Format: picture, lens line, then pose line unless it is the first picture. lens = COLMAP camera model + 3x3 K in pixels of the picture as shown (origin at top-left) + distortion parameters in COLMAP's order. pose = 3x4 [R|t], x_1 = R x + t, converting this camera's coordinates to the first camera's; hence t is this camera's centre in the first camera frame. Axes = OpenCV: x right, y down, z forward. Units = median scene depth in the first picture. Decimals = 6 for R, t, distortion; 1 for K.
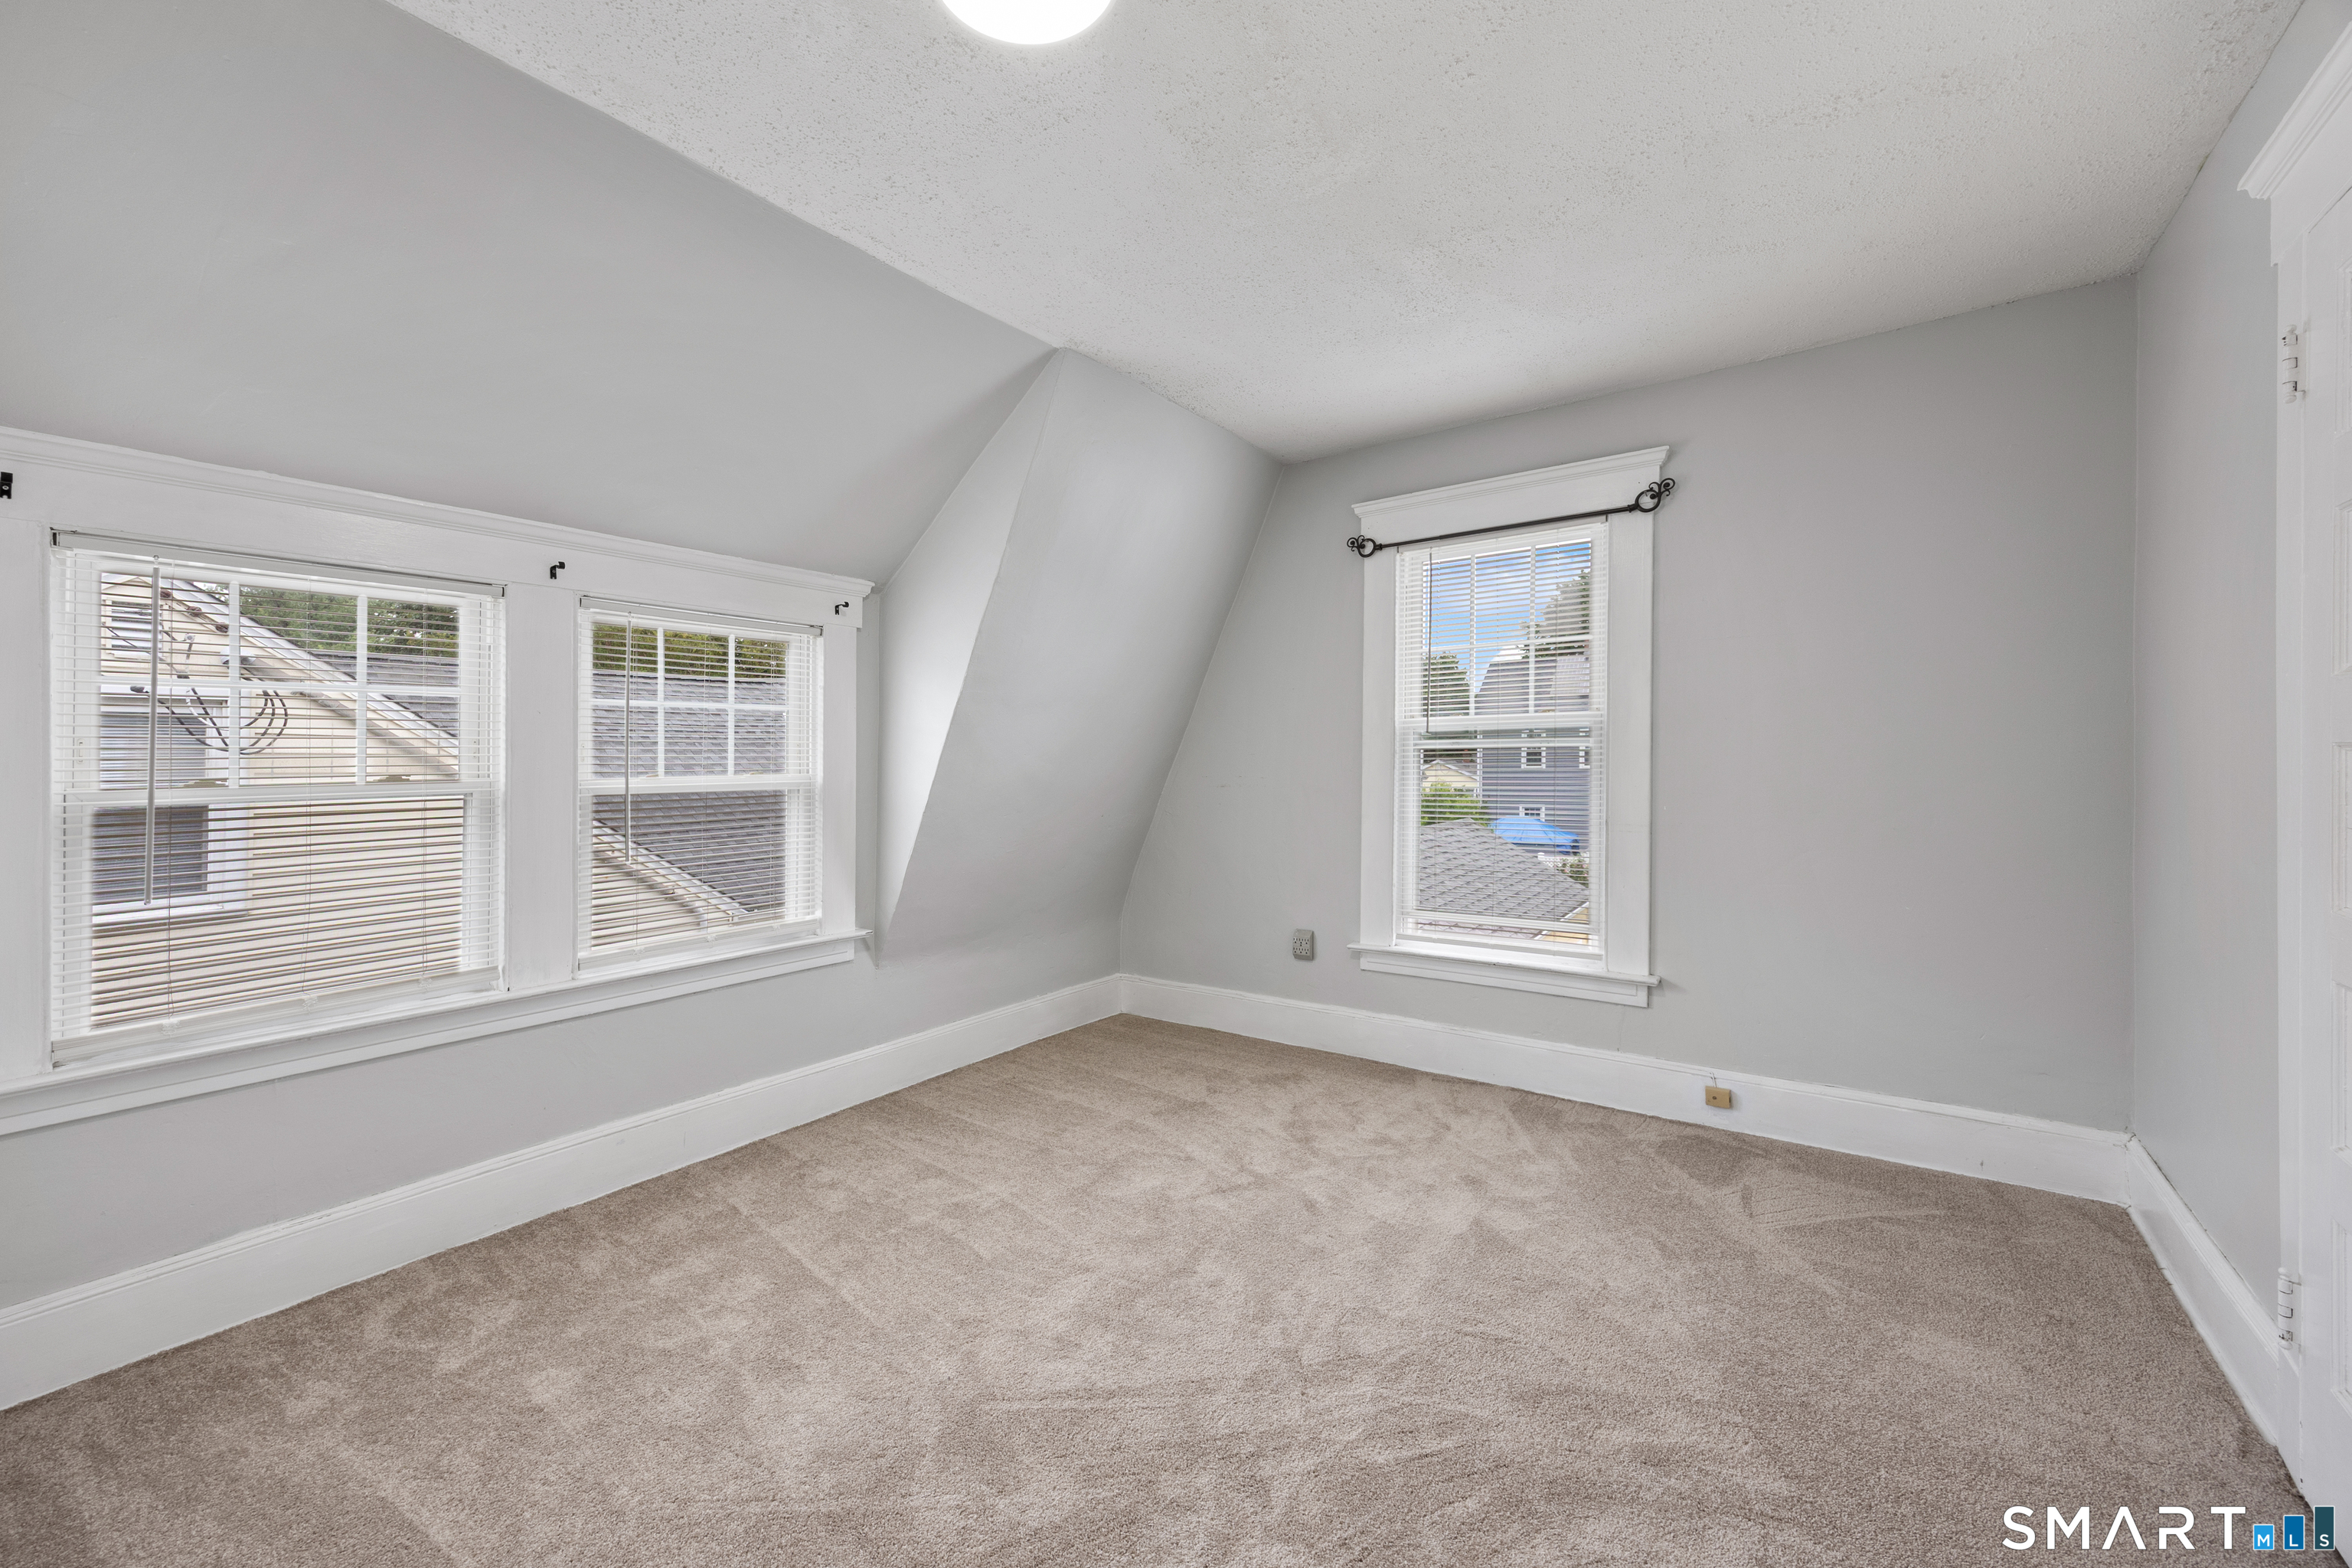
lens RADIAL K [[950.1, 0, 1132.8], [0, 950.1, 787.4], [0, 0, 1]] dist [0.000809, 0.000188]
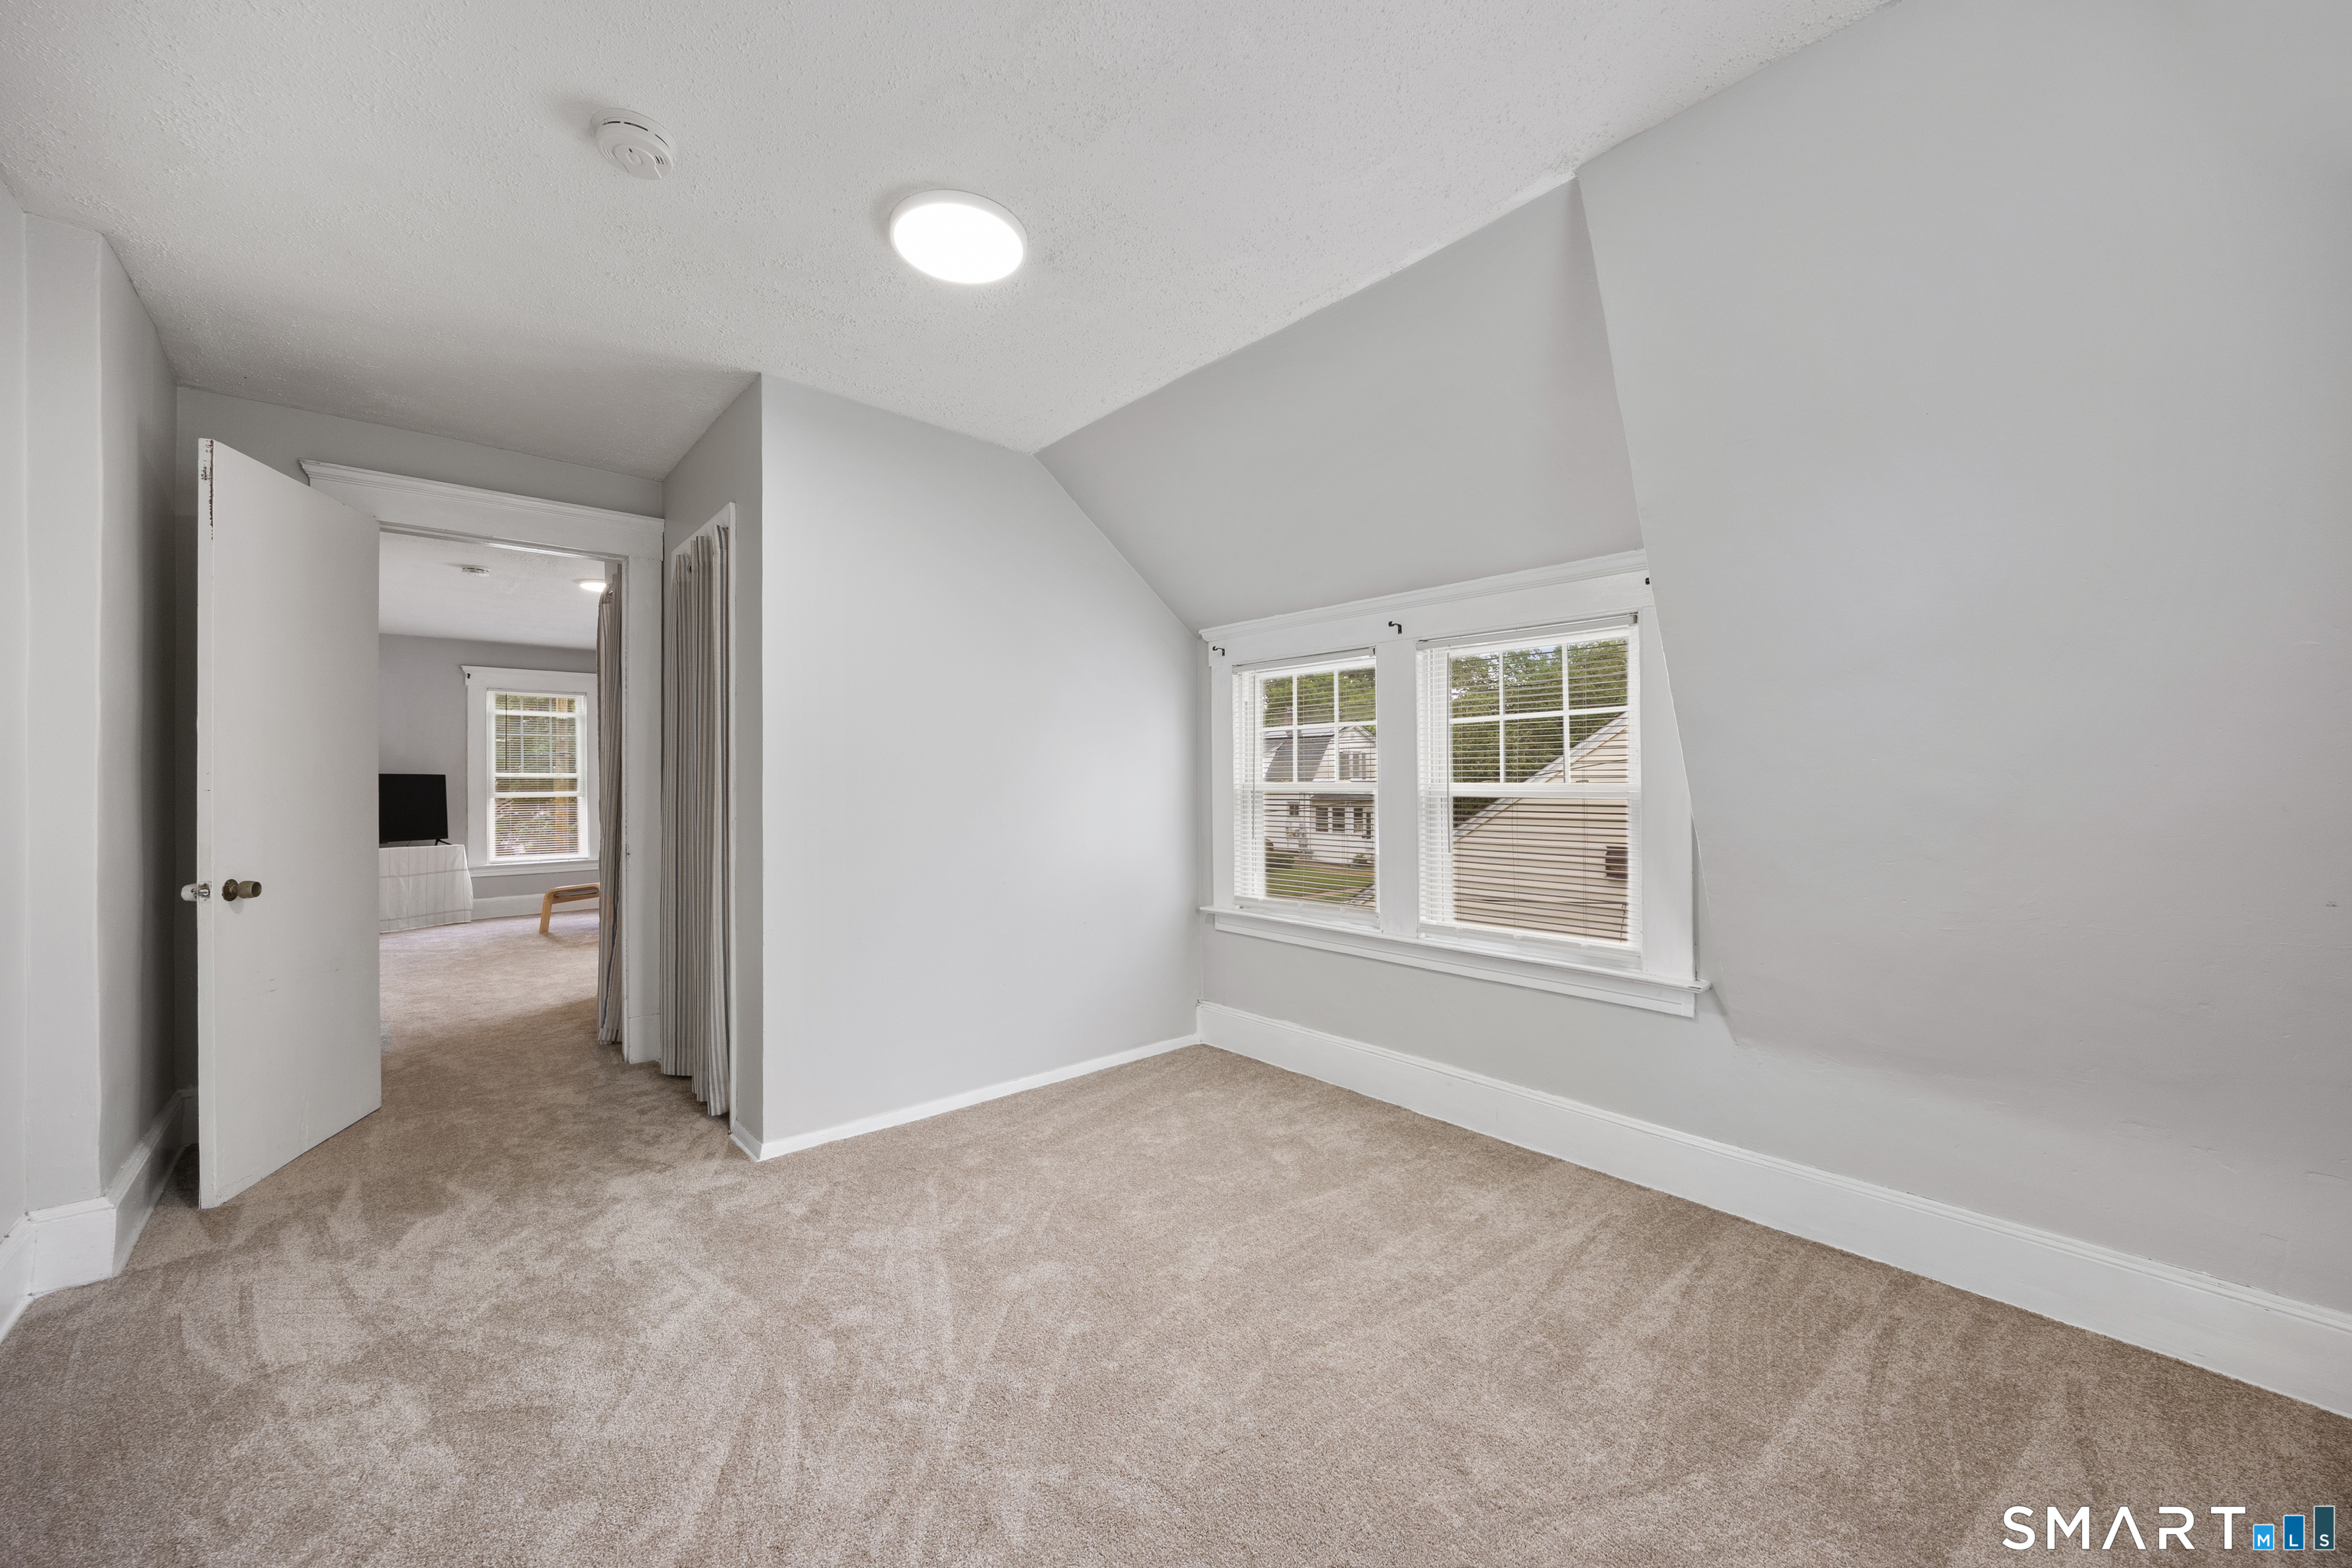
lens RADIAL K [[896.0, 0, 1179.2], [0, 896.0, 774.8], [0, 0, 1]] dist [0.014936, 0.000044]
pose [[-0.202580, 0.009757, -0.979217, 0.582989], [-0.019482, 0.999712, 0.013992, -0.026970], [0.979072, 0.021912, -0.202331, 0.796000]]
